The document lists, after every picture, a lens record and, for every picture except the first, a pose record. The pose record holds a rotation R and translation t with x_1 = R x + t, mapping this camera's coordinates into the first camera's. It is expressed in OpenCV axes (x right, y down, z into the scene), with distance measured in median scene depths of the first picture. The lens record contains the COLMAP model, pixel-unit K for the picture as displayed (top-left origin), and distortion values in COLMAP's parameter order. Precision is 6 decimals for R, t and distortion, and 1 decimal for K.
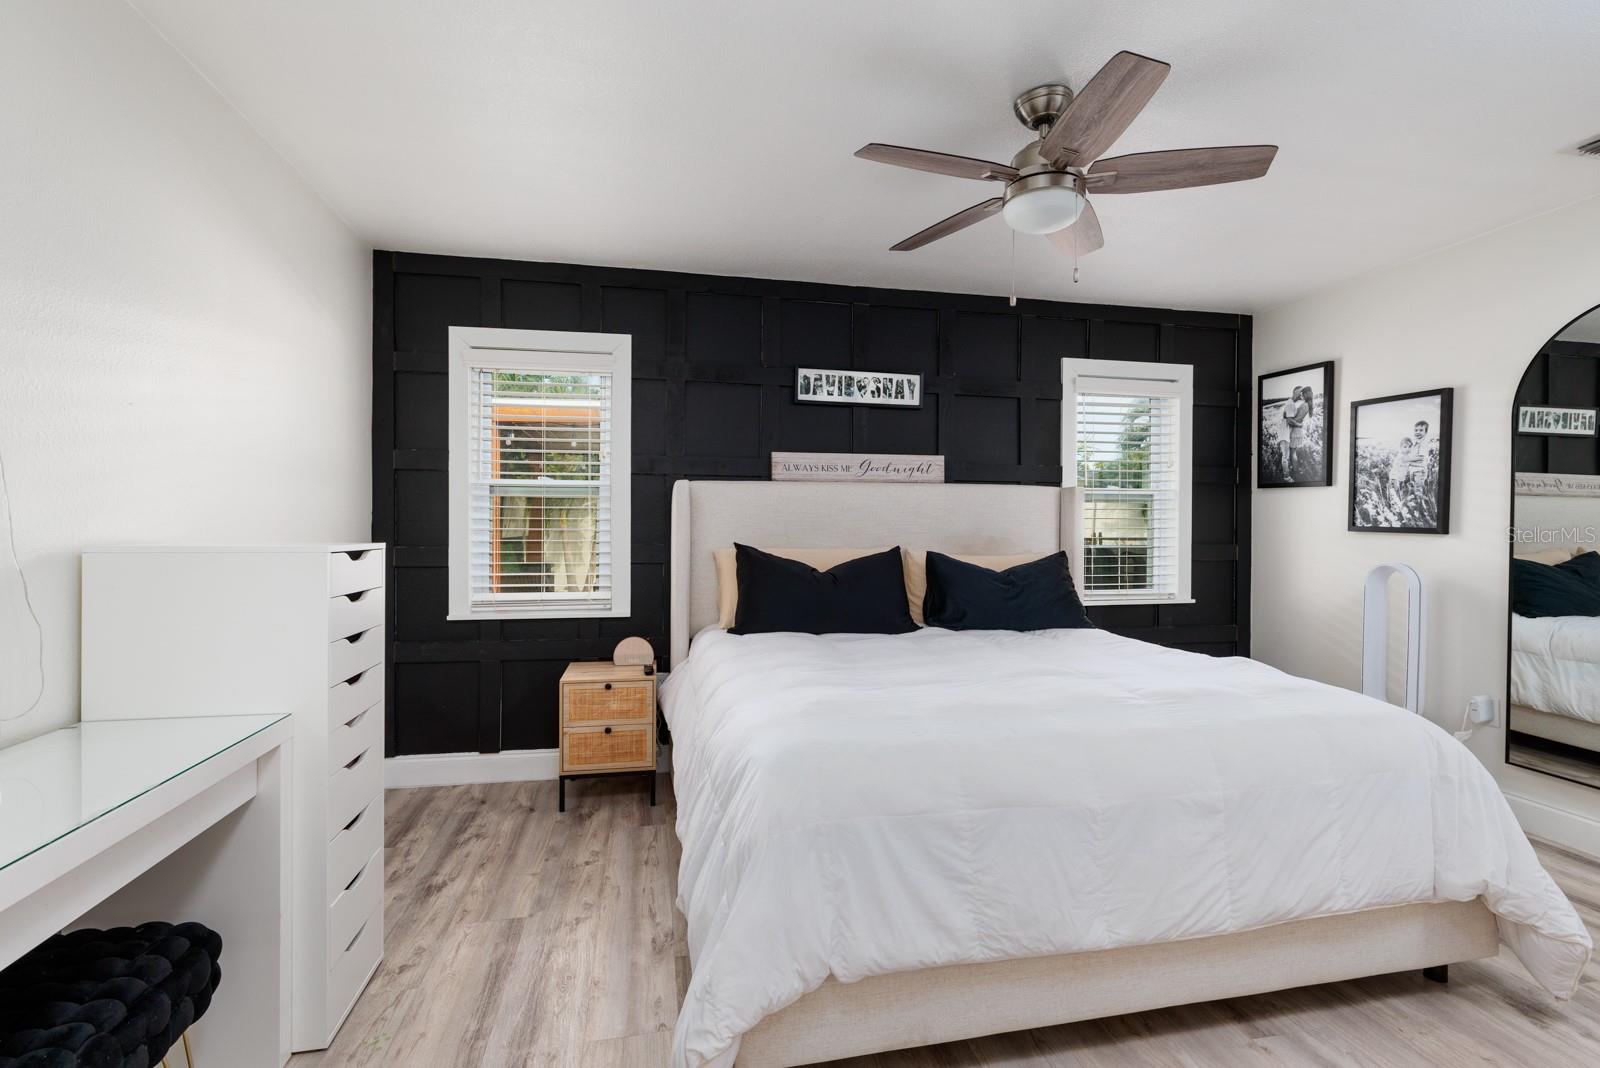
lens RADIAL K [[608.7, 0, 799.5], [0, 608.7, 534.4], [0, 0, 1]] dist [-0.001519, -0.000020]
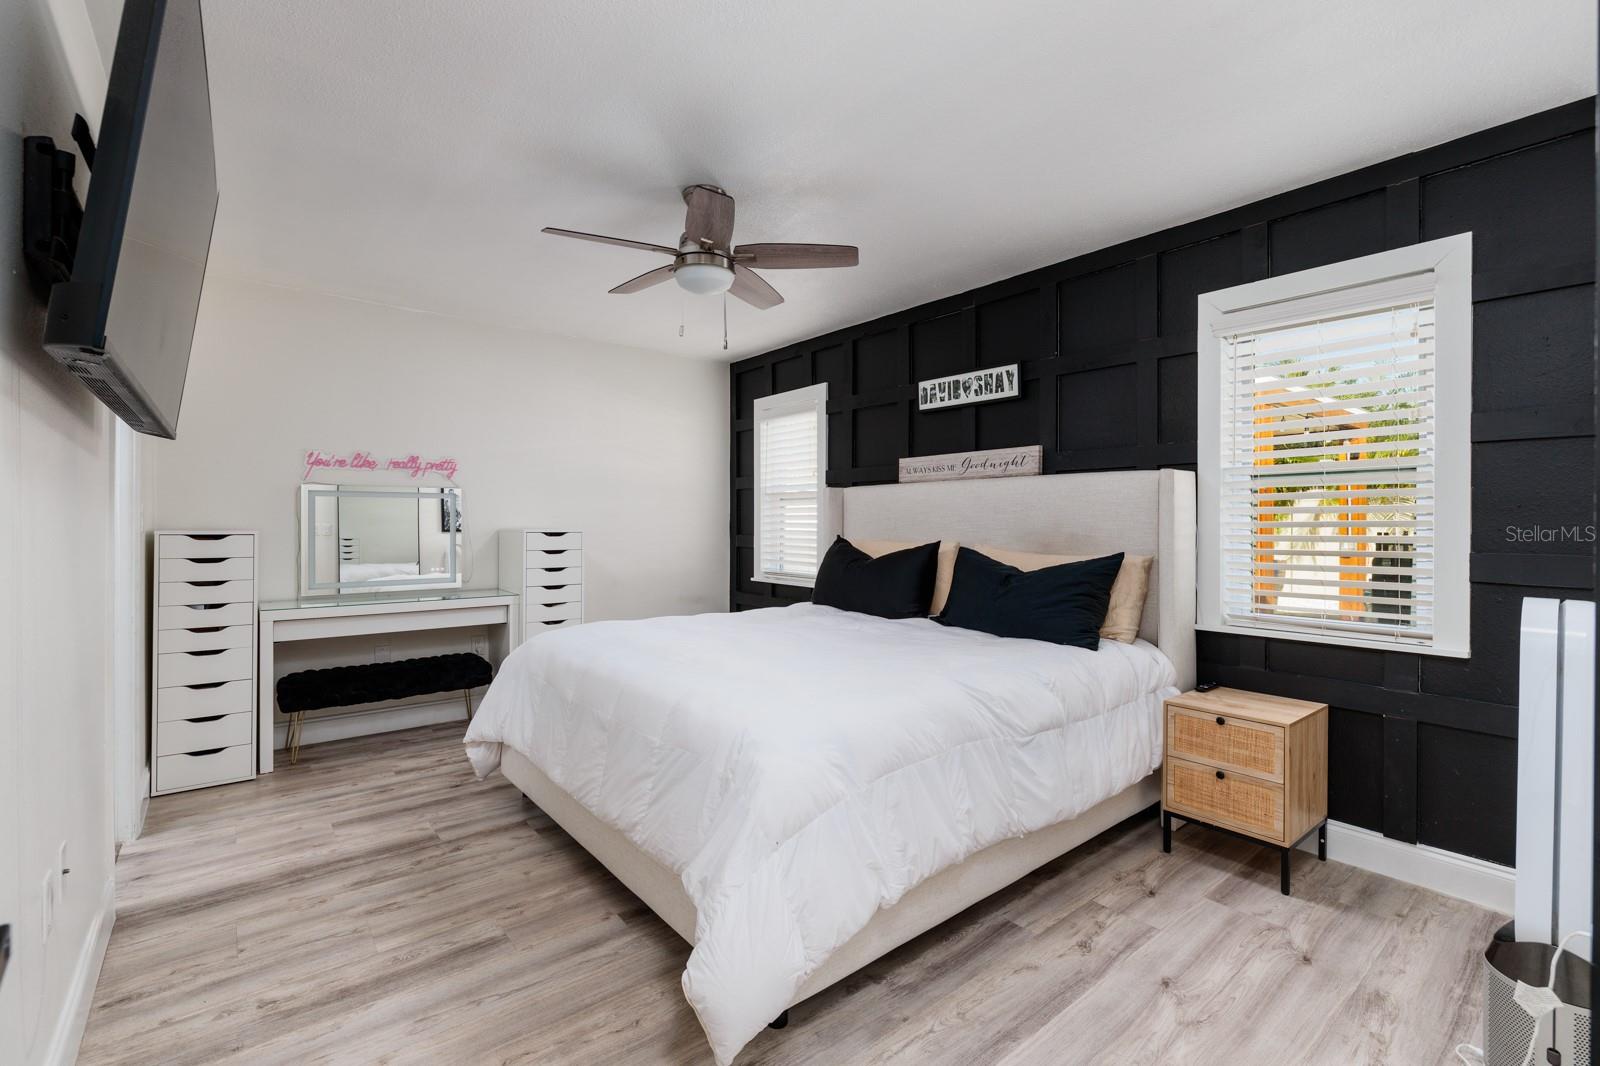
lens RADIAL K [[713.1, 0, 800.7], [0, 713.1, 525.3], [0, 0, 1]] dist [-0.004640, 0.000228]
pose [[0.491852, 0.000147, -0.870679, 1.019791], [-0.011939, 0.999907, -0.006576, 0.003223], [0.870597, 0.013629, 0.491808, 0.159907]]
